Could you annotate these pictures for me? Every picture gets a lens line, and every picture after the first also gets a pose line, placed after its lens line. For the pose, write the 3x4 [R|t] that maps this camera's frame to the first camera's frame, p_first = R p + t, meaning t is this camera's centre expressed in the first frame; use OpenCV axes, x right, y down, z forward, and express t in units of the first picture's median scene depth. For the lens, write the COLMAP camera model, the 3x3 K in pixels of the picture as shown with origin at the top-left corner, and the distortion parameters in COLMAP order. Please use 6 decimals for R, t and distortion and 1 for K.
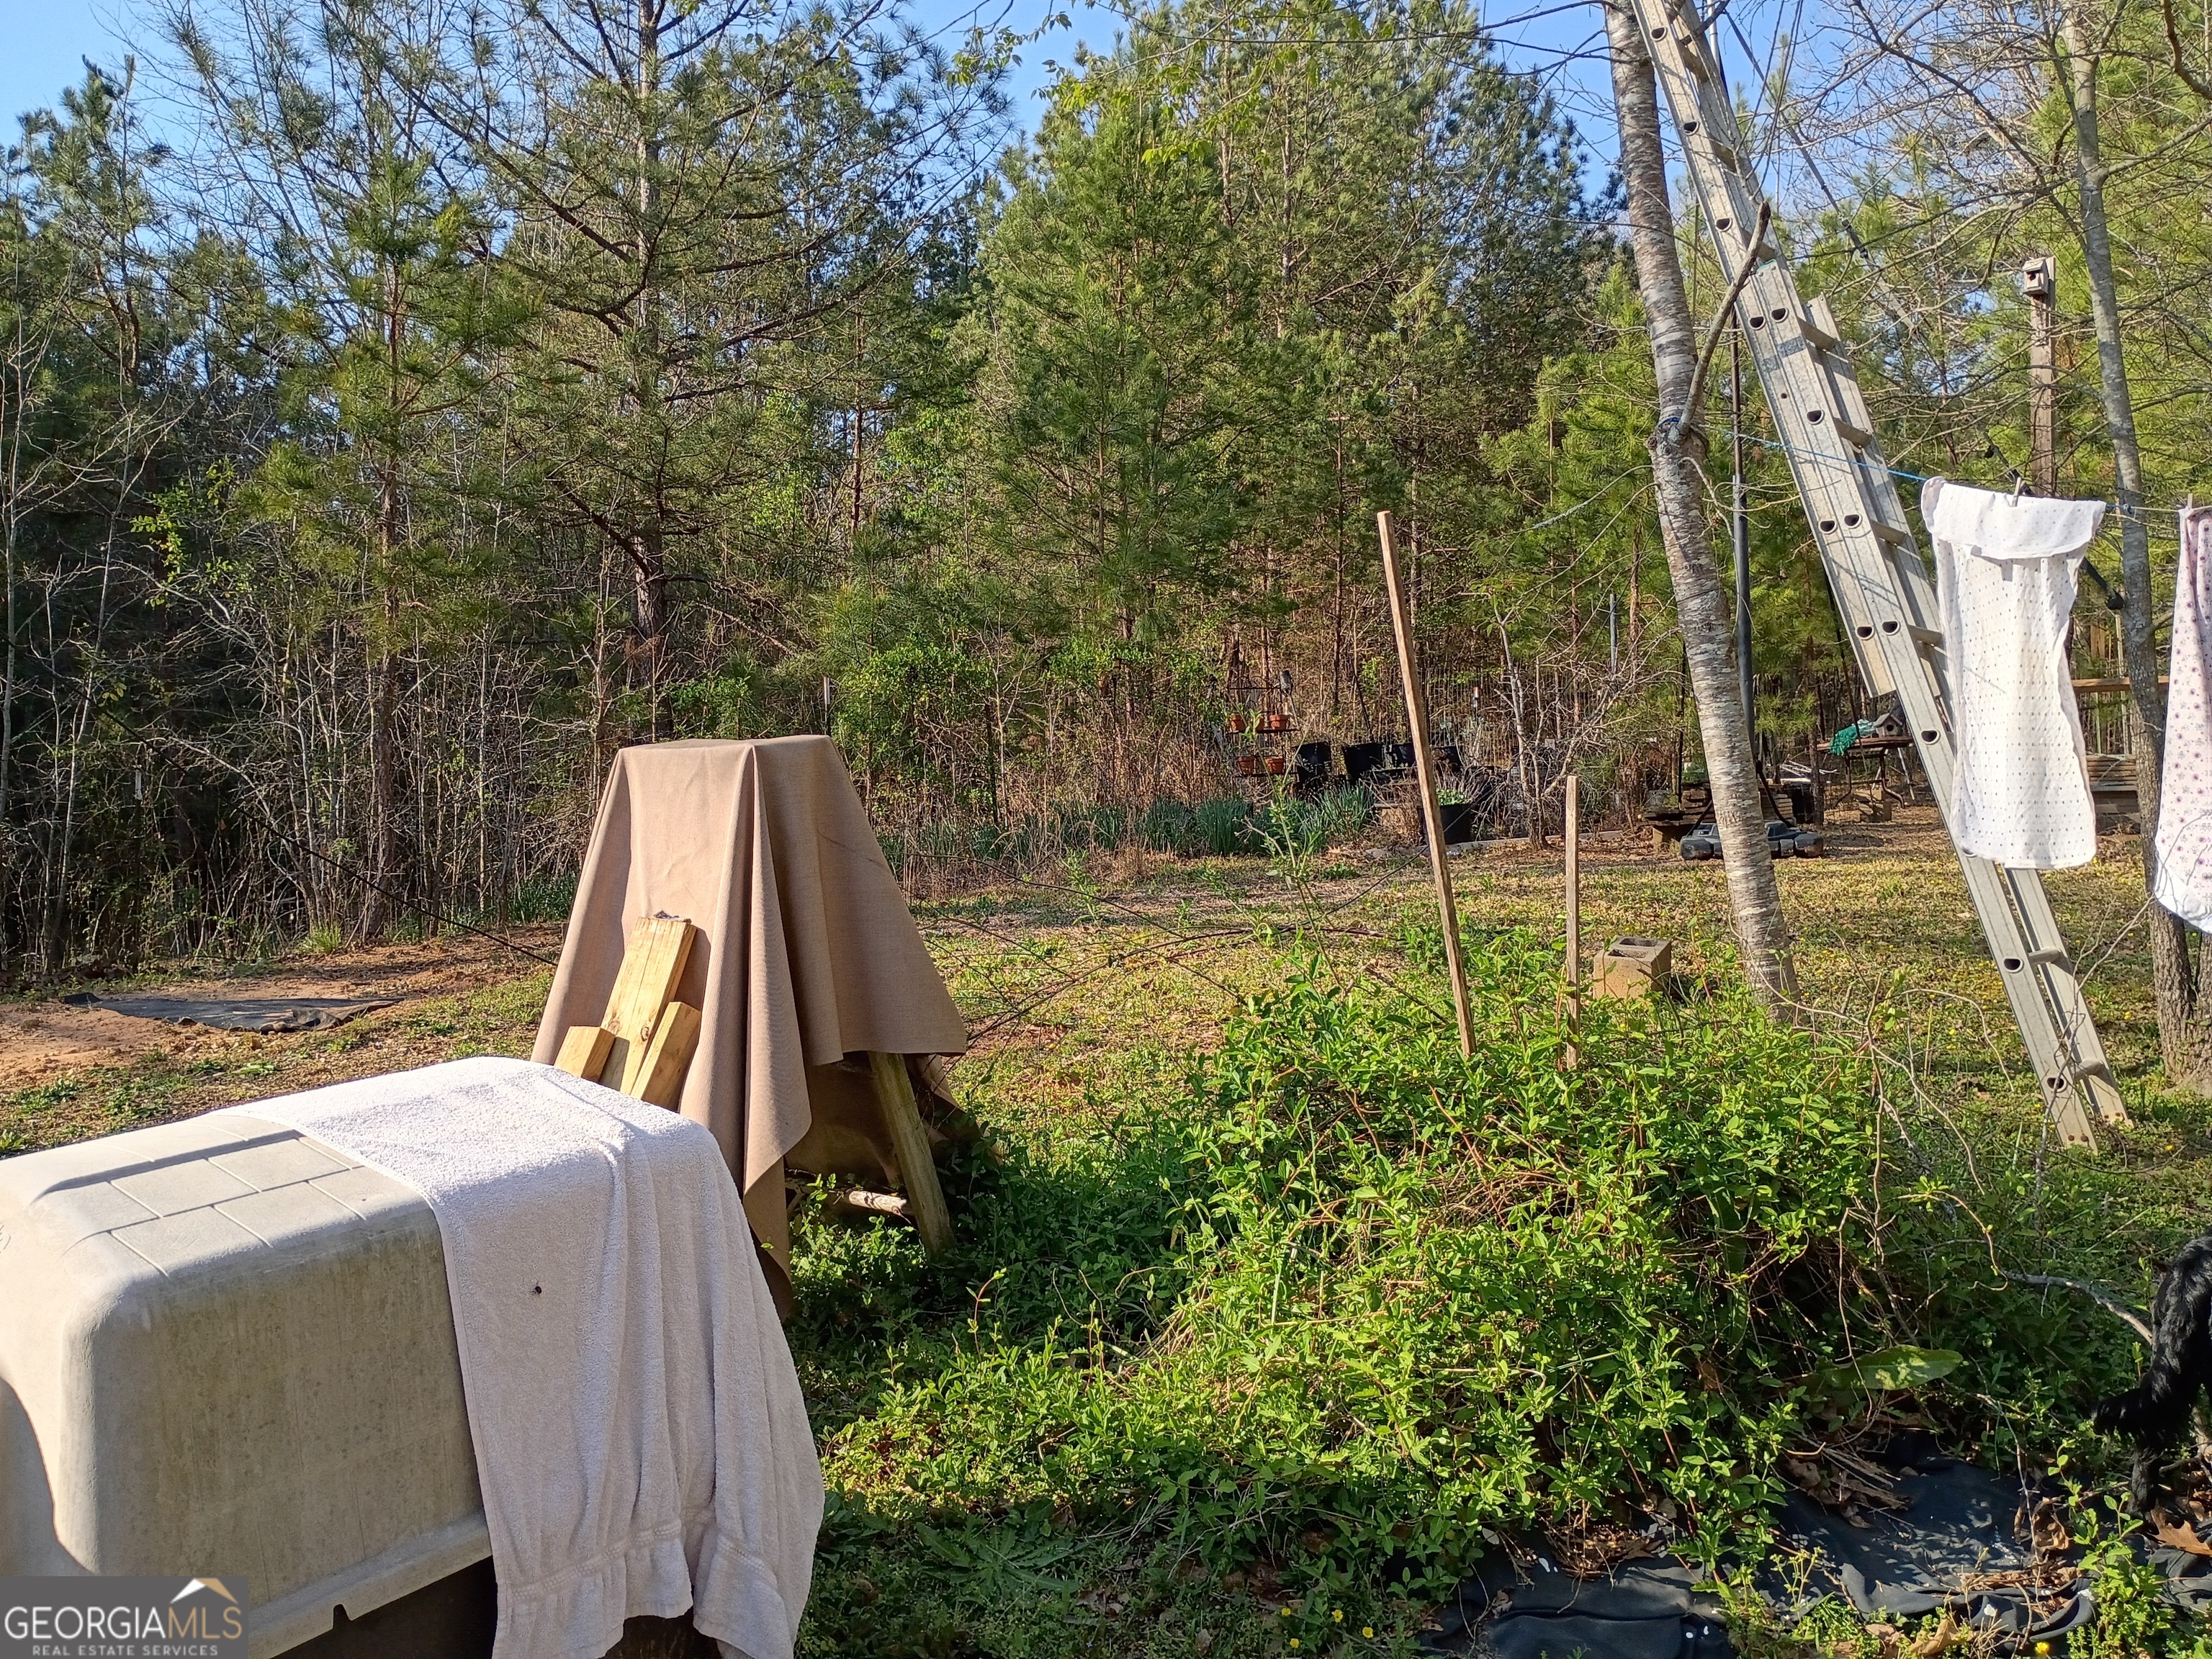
lens RADIAL K [[1845.8, 0, 1109.7], [0, 1845.8, 827.6], [0, 0, 1]] dist [0.077024, -0.090388]
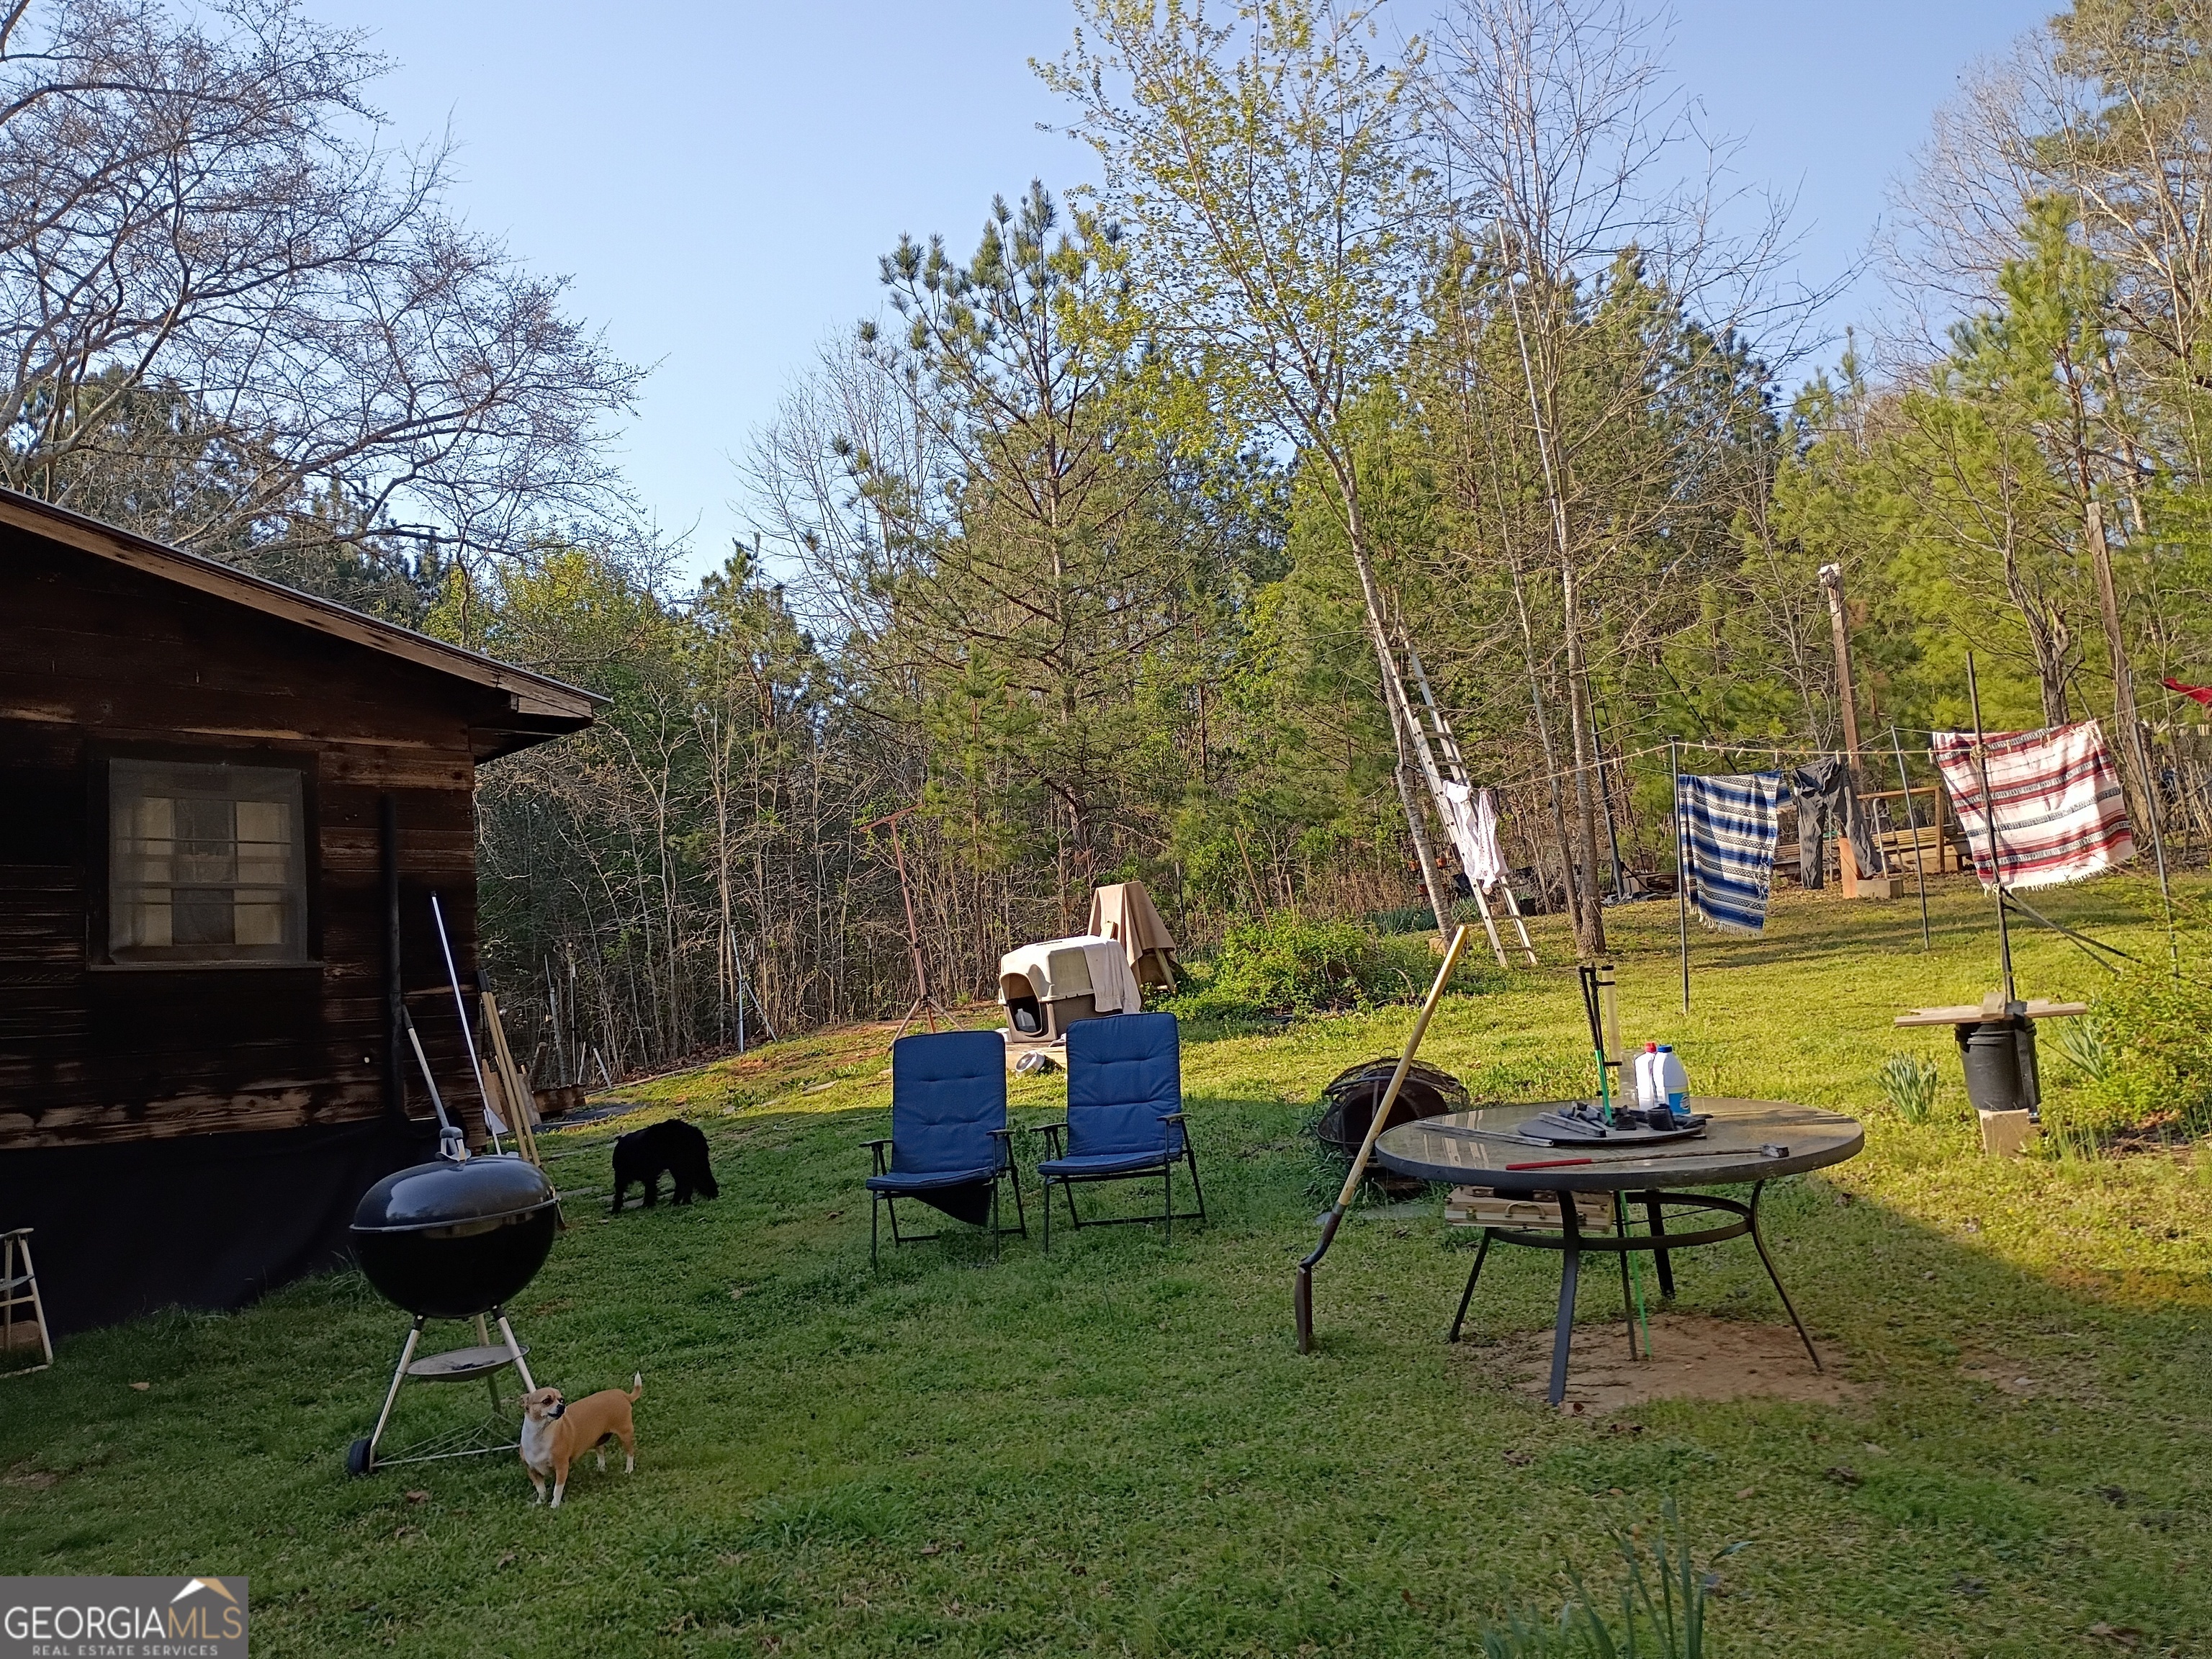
lens RADIAL K [[1845.8, 0, 1109.7], [0, 1845.8, 827.6], [0, 0, 1]] dist [0.077024, -0.090388]
pose [[0.971877, -0.096695, -0.214722, 0.118618], [0.076624, 0.992040, -0.099928, 0.041617], [0.222675, 0.080664, 0.971550, -0.535618]]
